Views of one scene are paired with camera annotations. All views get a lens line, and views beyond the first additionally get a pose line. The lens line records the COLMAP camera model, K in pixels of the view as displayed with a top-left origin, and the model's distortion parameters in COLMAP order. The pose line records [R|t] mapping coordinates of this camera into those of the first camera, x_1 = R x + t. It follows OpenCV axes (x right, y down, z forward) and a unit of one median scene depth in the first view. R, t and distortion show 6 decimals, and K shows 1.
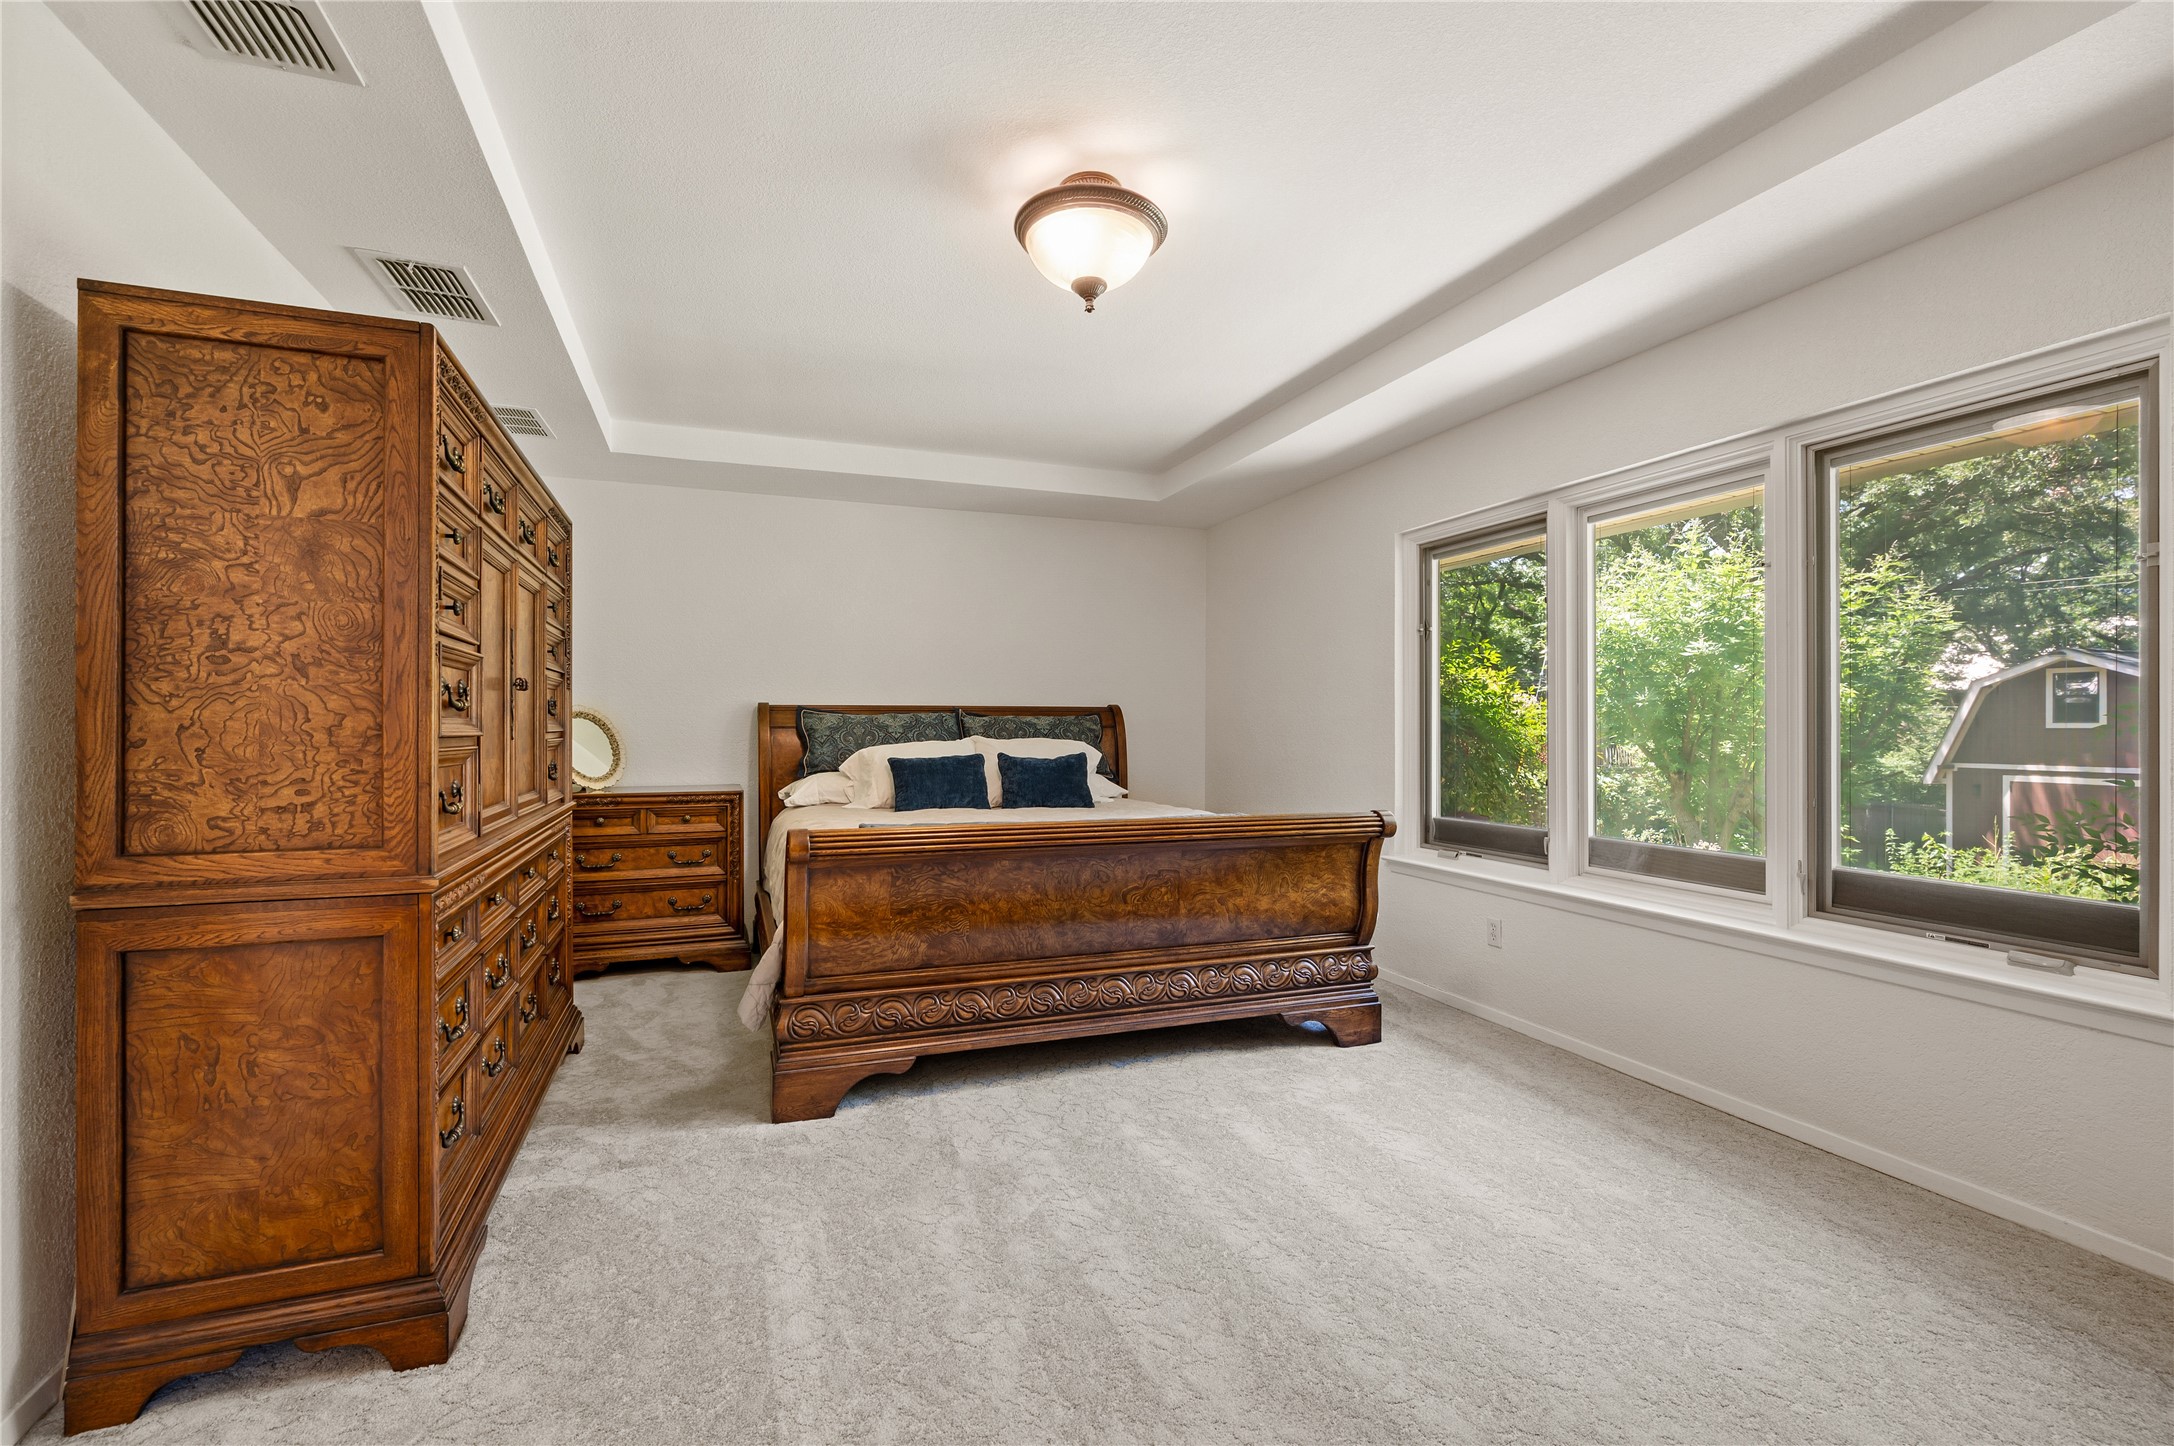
lens RADIAL K [[891.2, 0, 1087.5], [0, 891.2, 720.7], [0, 0, 1]] dist [0.003475, 0.000126]
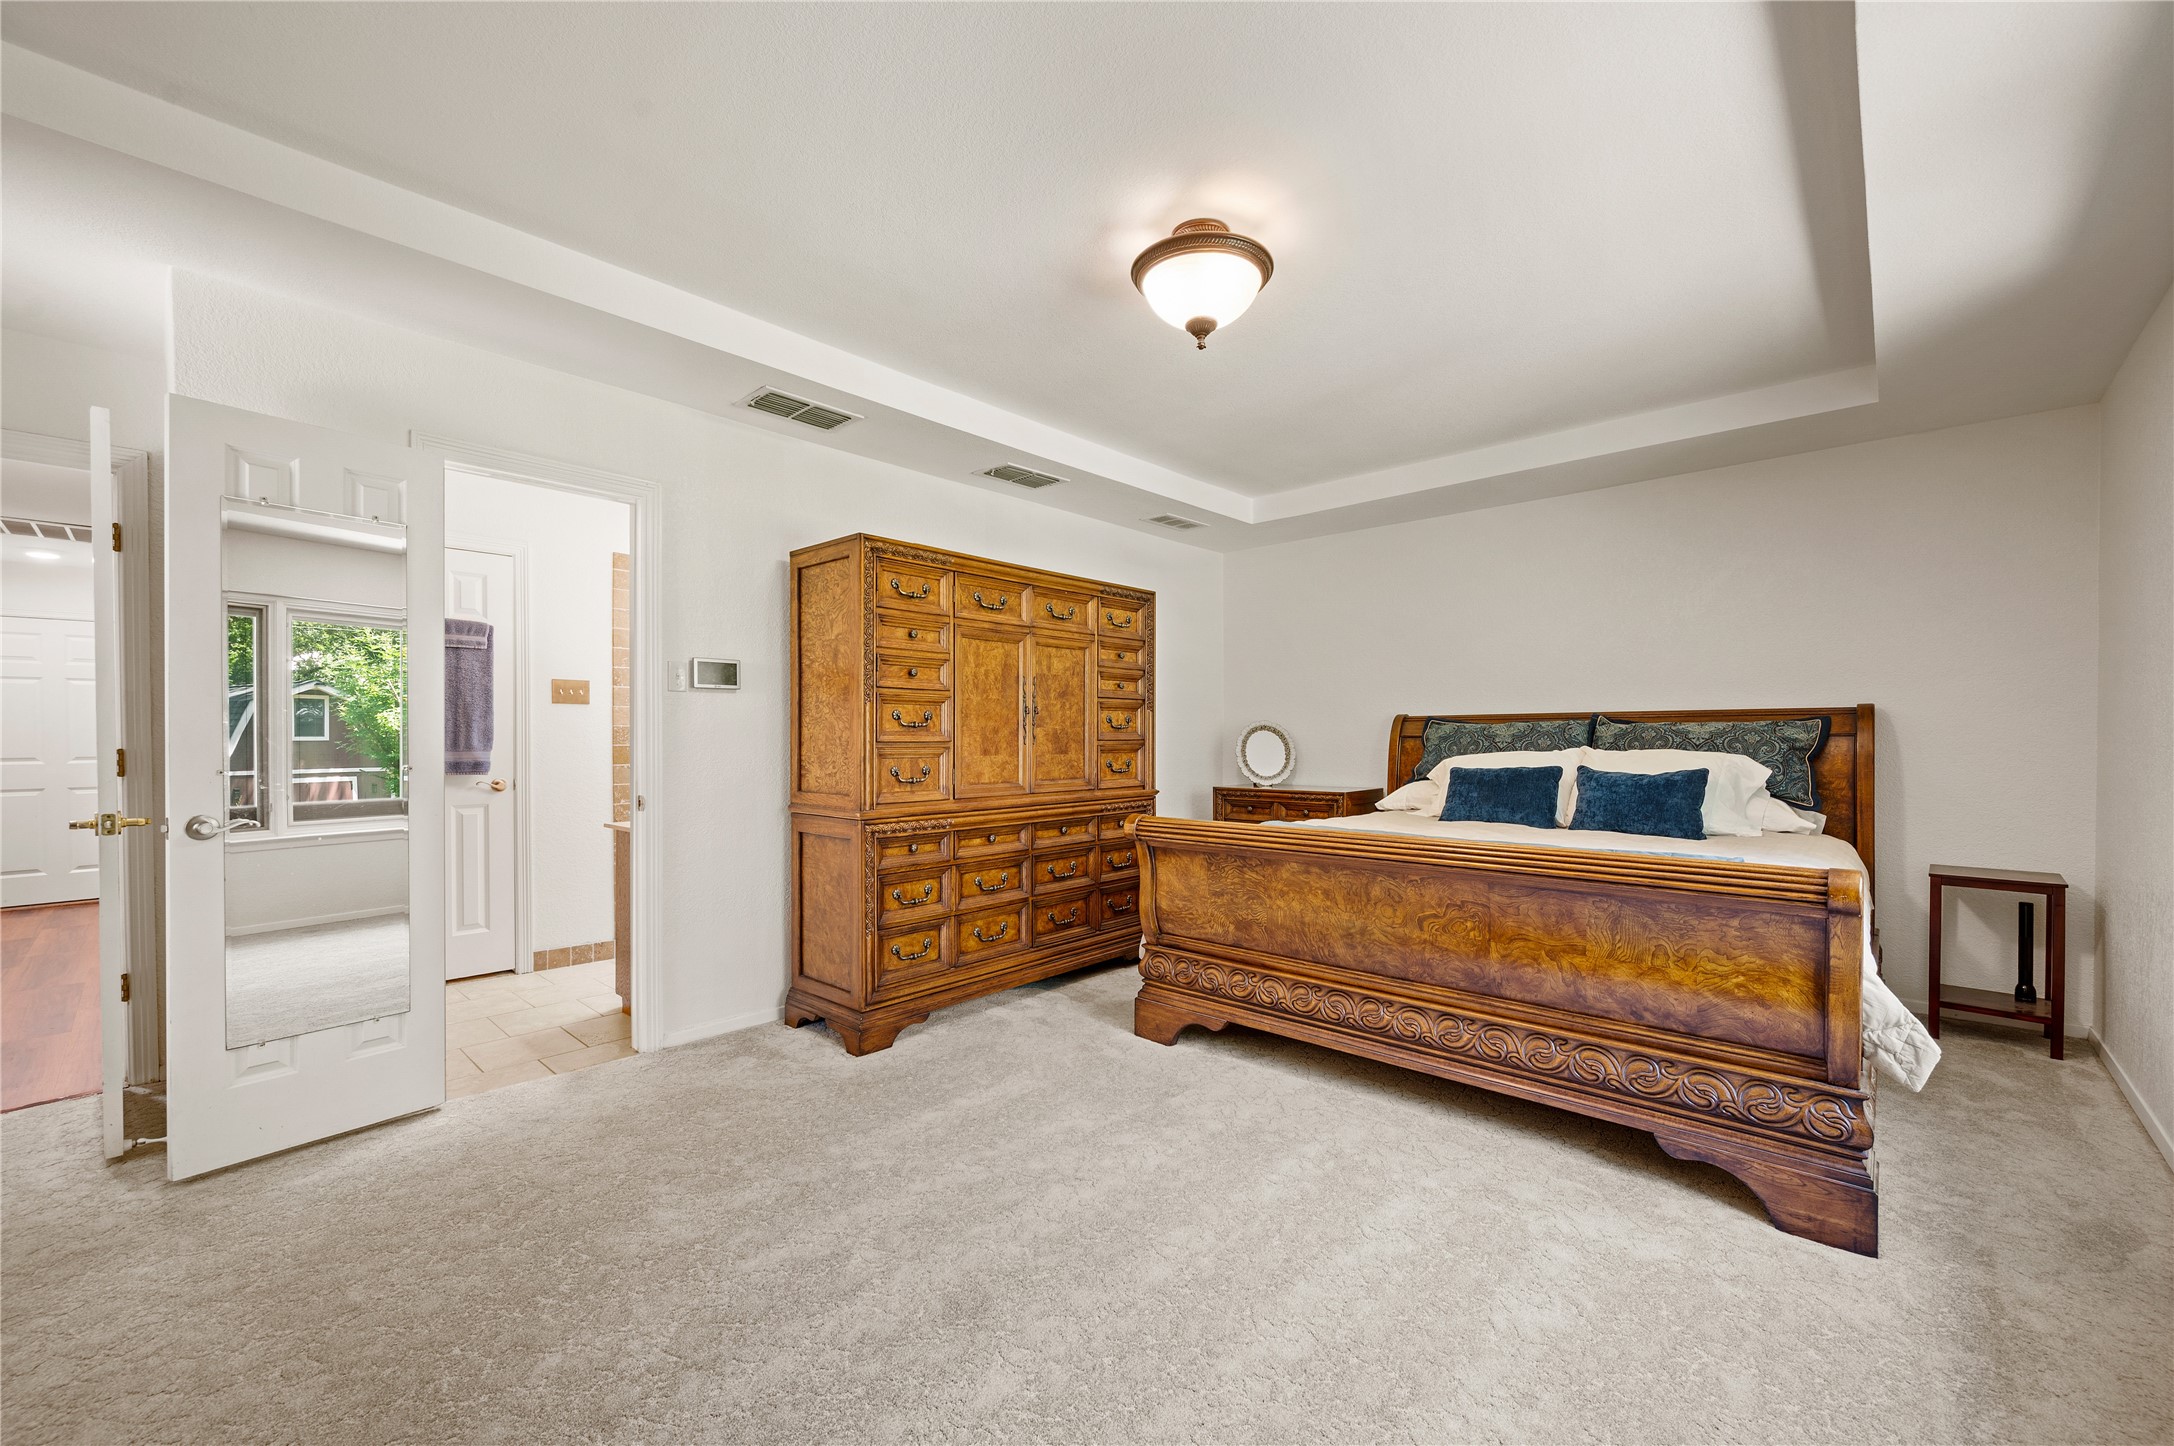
lens RADIAL K [[850.7, 0, 1088.5], [0, 850.7, 739.9], [0, 0, 1]] dist [0.004068, -0.001188]
pose [[0.485683, 0.000211, -0.874135, 0.638105], [0.007895, 0.999958, 0.004628, 0.005427], [0.874099, -0.009149, 0.485661, 0.290985]]
